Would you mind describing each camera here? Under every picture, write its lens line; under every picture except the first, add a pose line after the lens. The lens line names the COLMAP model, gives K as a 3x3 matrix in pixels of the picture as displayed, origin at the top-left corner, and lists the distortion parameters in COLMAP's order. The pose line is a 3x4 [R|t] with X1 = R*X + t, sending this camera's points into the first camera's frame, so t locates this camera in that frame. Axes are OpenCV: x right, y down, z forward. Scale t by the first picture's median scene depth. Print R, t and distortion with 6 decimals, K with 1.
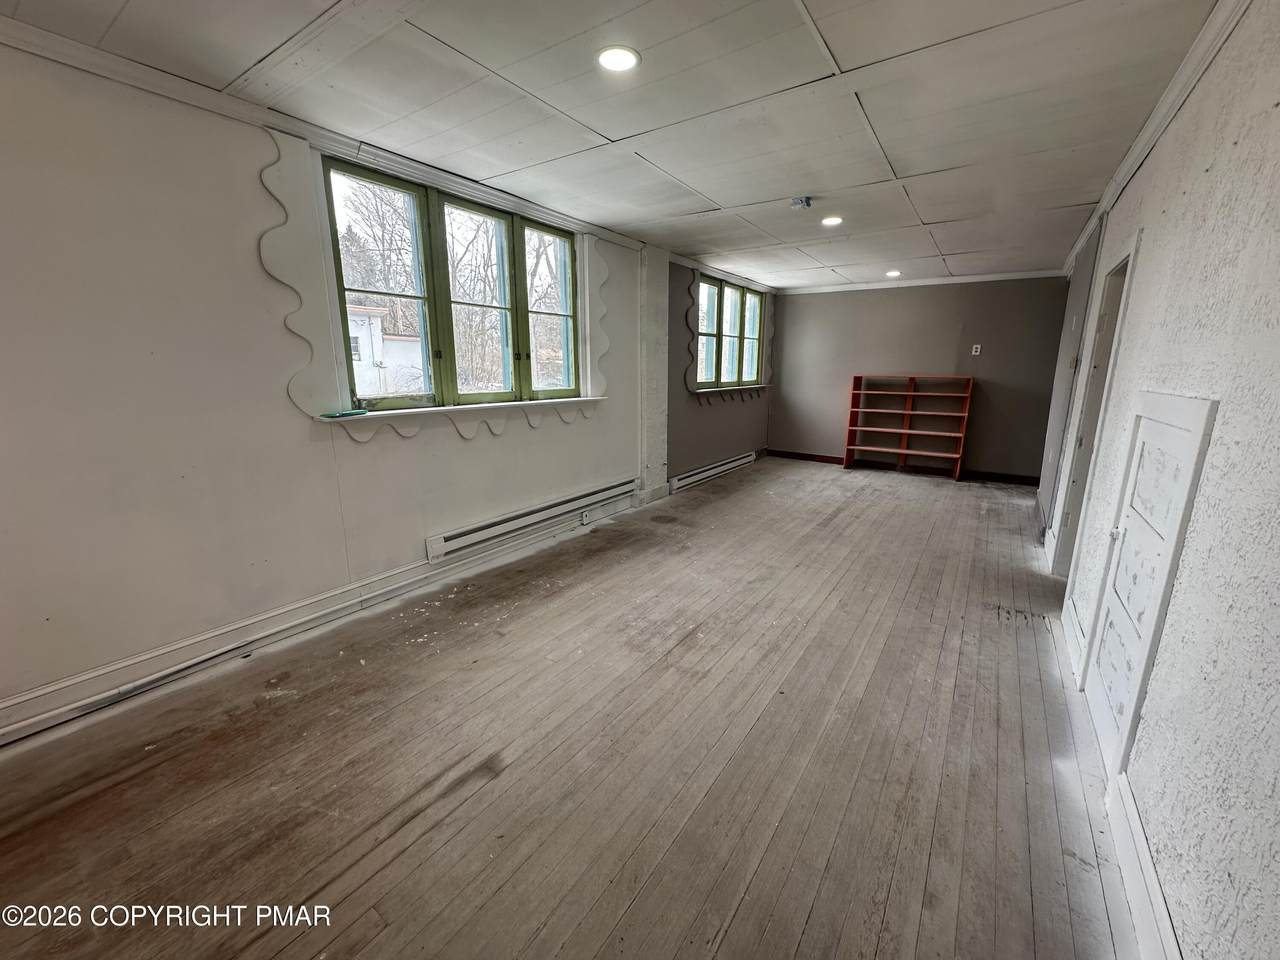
lens RADIAL K [[513.0, 0, 641.6], [0, 513.0, 481.4], [0, 0, 1]] dist [-0.003413, -0.000587]
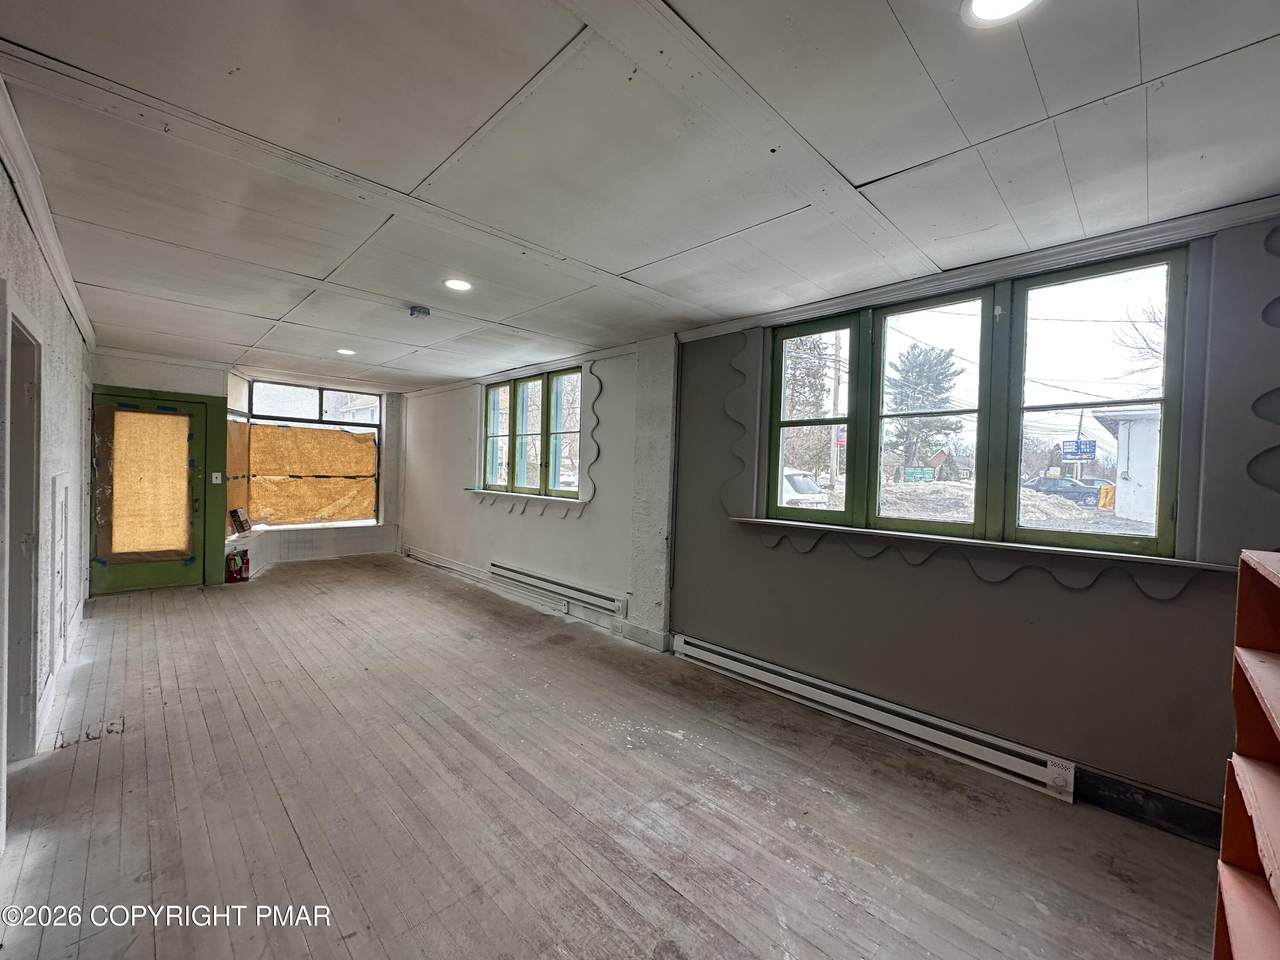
lens RADIAL K [[513.0, 0, 641.3], [0, 513.0, 478.4], [0, 0, 1]] dist [-0.003413, -0.000587]
pose [[-0.188702, 0.006996, -0.982010, 1.059612], [-0.242650, 0.968636, 0.053528, -0.332445], [0.951584, 0.248385, -0.181086, 1.449208]]
